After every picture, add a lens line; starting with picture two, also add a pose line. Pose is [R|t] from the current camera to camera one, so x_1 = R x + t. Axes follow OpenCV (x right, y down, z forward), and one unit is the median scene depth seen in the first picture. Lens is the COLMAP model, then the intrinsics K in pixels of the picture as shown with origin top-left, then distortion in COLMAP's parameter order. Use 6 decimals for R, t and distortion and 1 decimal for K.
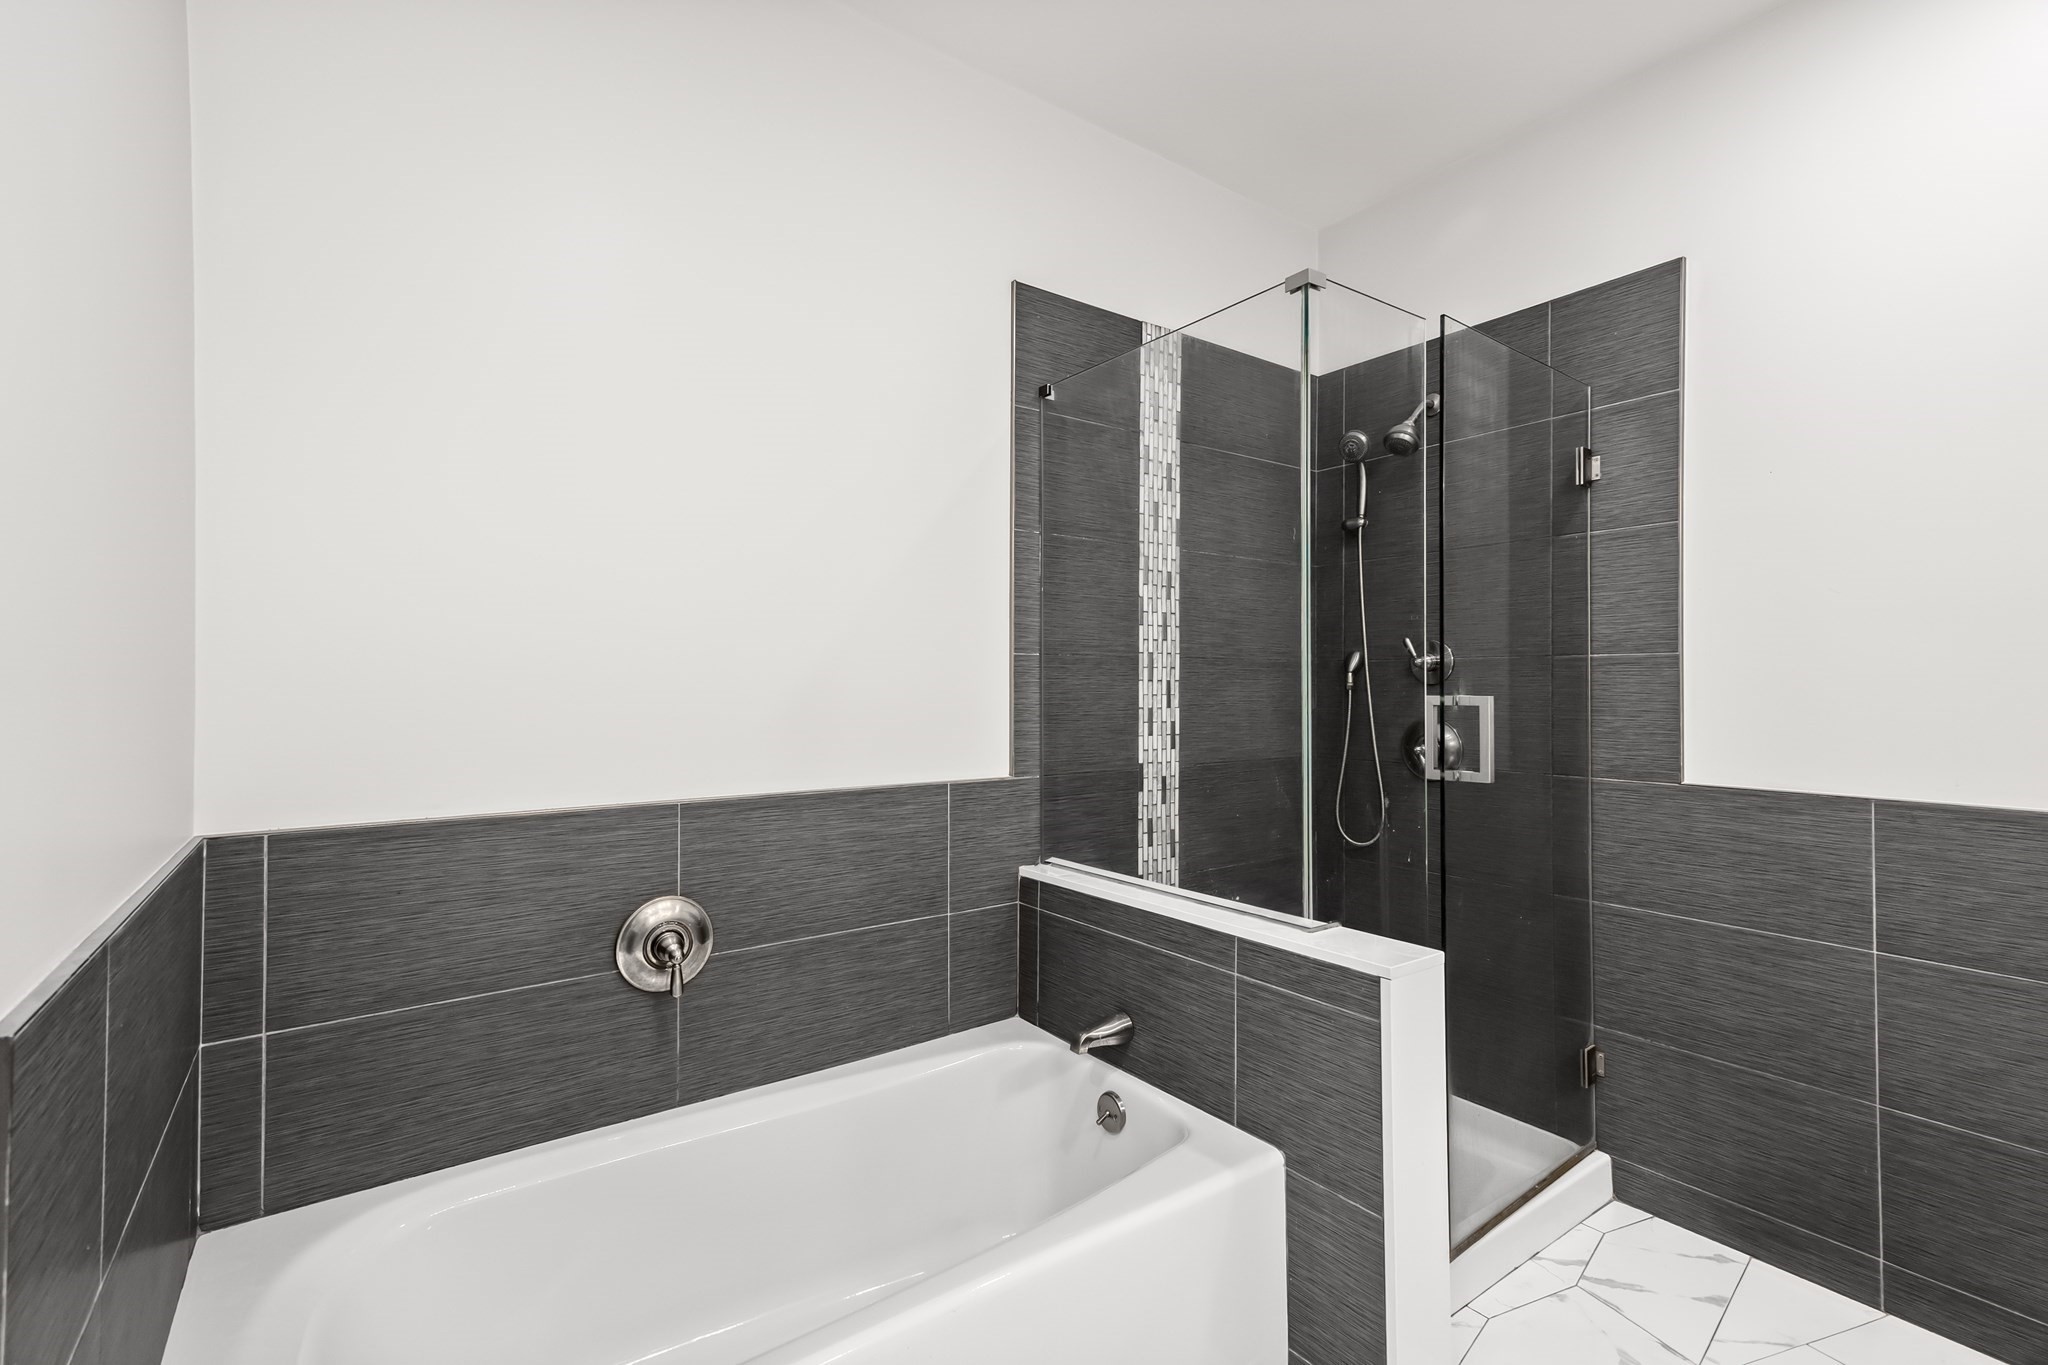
lens RADIAL K [[930.4, 0, 1007.1], [0, 930.4, 679.3], [0, 0, 1]] dist [0.024184, 0.002787]
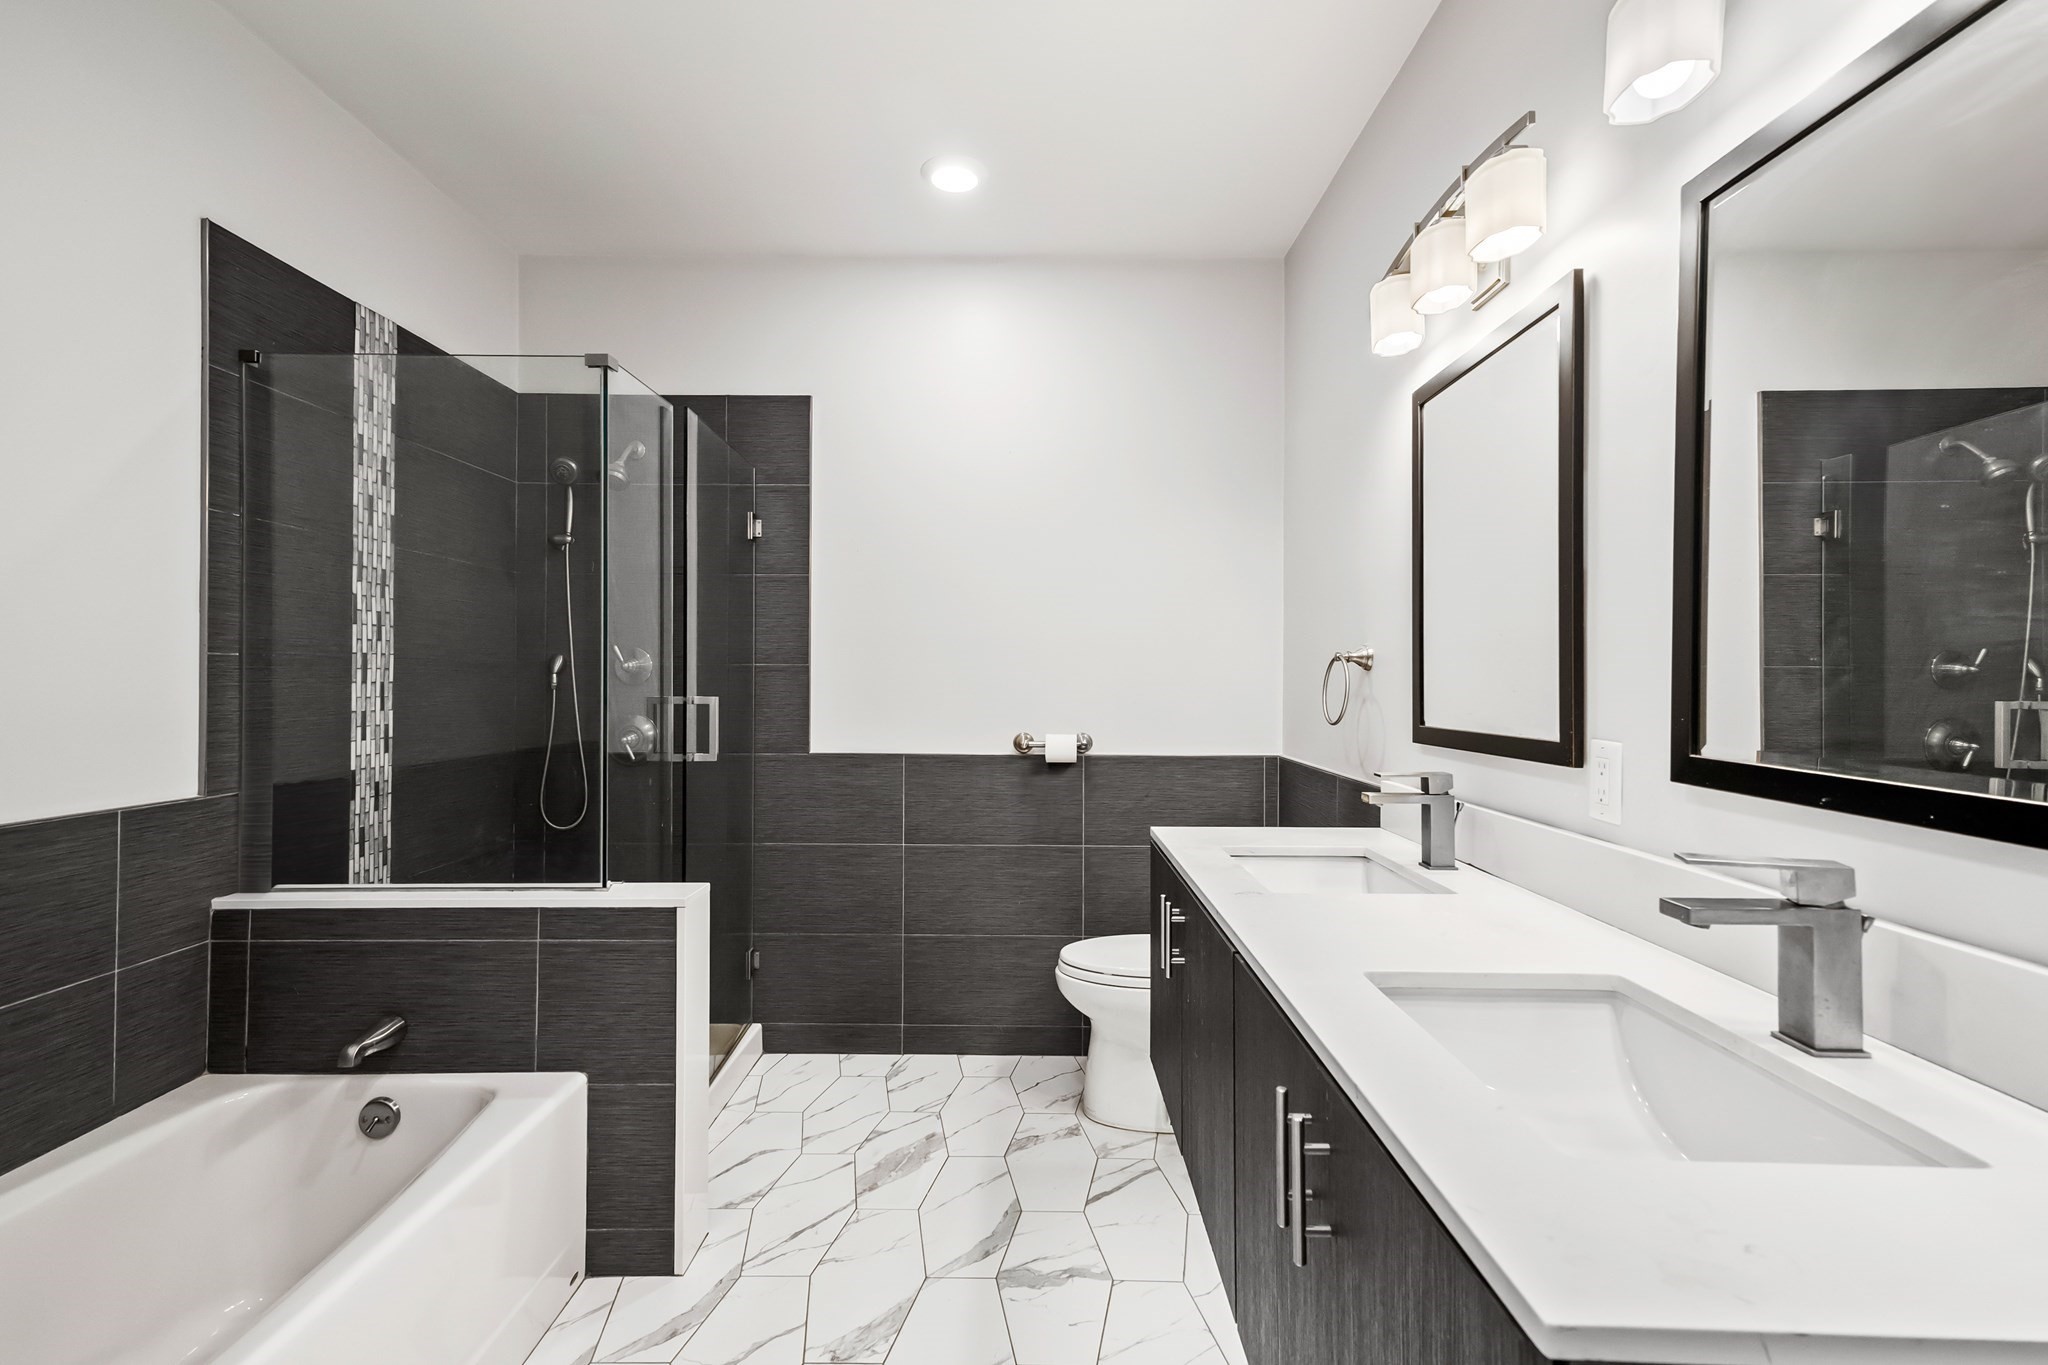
lens RADIAL K [[930.4, 0, 1029.4], [0, 930.4, 673.4], [0, 0, 1]] dist [0.024184, 0.002787]
pose [[0.590294, 0.006702, 0.807161, -0.256391], [-0.009032, 0.999958, -0.001698, -0.014491], [-0.807138, -0.006288, 0.590330, -0.134429]]
